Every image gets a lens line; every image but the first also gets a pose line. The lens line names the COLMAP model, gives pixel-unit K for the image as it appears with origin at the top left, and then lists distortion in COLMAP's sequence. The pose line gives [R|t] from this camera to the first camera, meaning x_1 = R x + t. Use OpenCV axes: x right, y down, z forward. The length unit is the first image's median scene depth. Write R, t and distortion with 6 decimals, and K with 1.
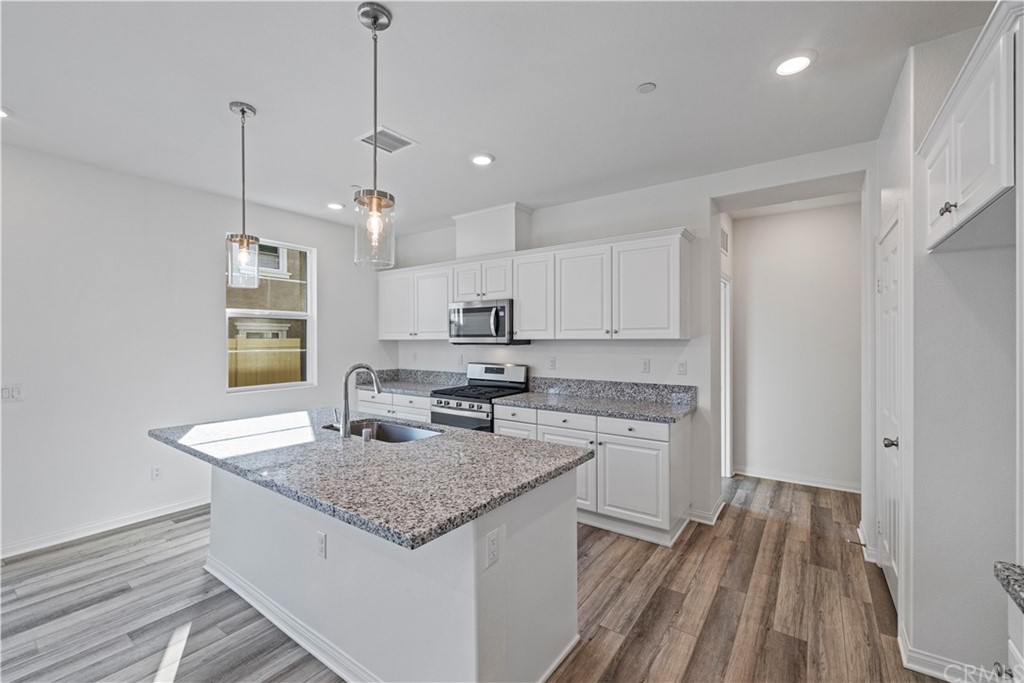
lens RADIAL K [[426.7, 0, 516.9], [0, 426.7, 341.6], [0, 0, 1]] dist [0.001022, -0.000771]
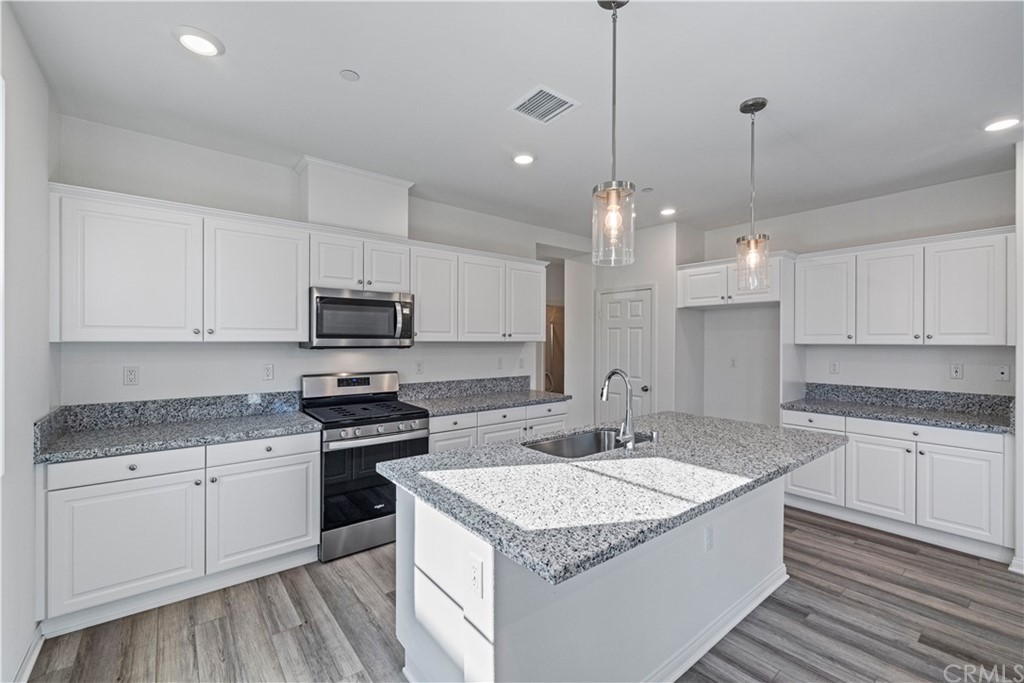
lens RADIAL K [[426.7, 0, 515.7], [0, 426.7, 339.9], [0, 0, 1]] dist [0.001022, -0.000771]
pose [[0.271803, 0.006369, 0.962332, -0.839239], [0.004302, 0.999960, -0.007833, -0.000504], [-0.962343, 0.006269, 0.271764, 0.607856]]
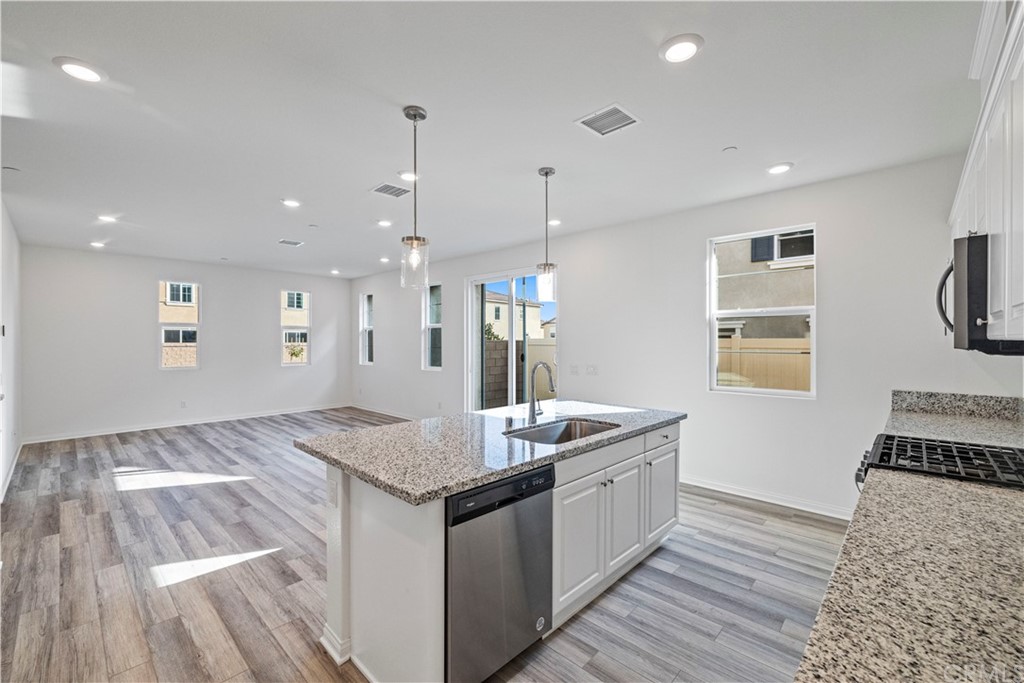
lens RADIAL K [[426.7, 0, 510.6], [0, 426.7, 341.0], [0, 0, 1]] dist [0.001022, -0.000771]
pose [[-0.152275, 0.010064, -0.988287, 0.467885], [-0.009333, 0.999889, 0.011621, -0.006058], [0.988294, 0.010993, -0.152164, 0.690294]]
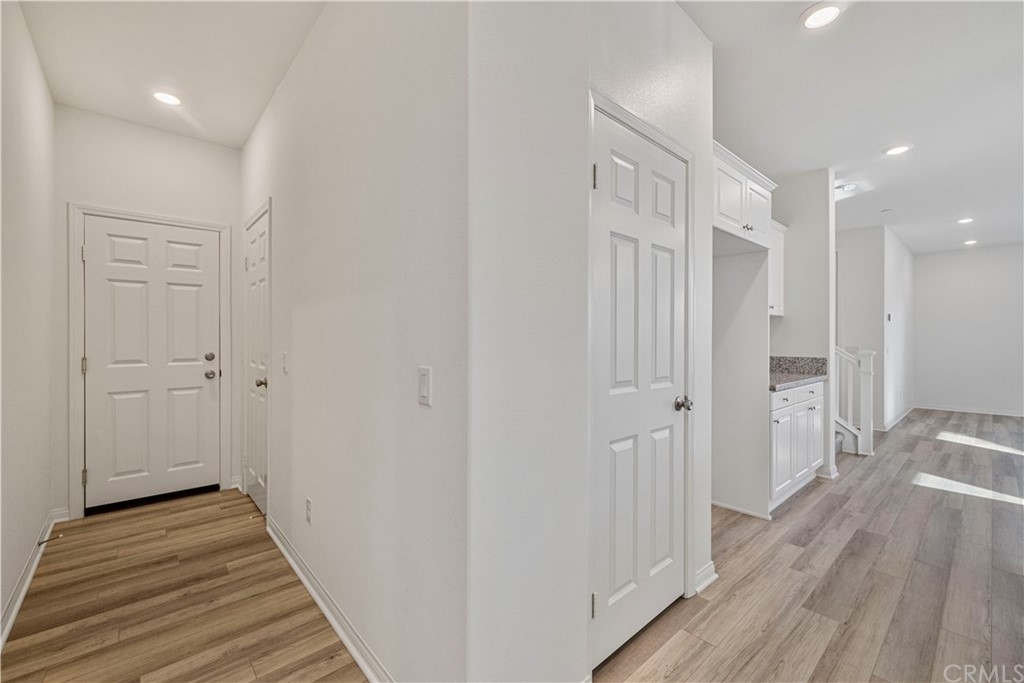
lens RADIAL K [[426.7, 0, 511.3], [0, 426.7, 339.7], [0, 0, 1]] dist [0.001022, -0.000771]
pose [[-0.971647, 0.002683, 0.236420, 0.596475], [0.005197, 0.999936, 0.010008, 0.051644], [-0.236378, 0.010953, -0.971599, 1.141834]]
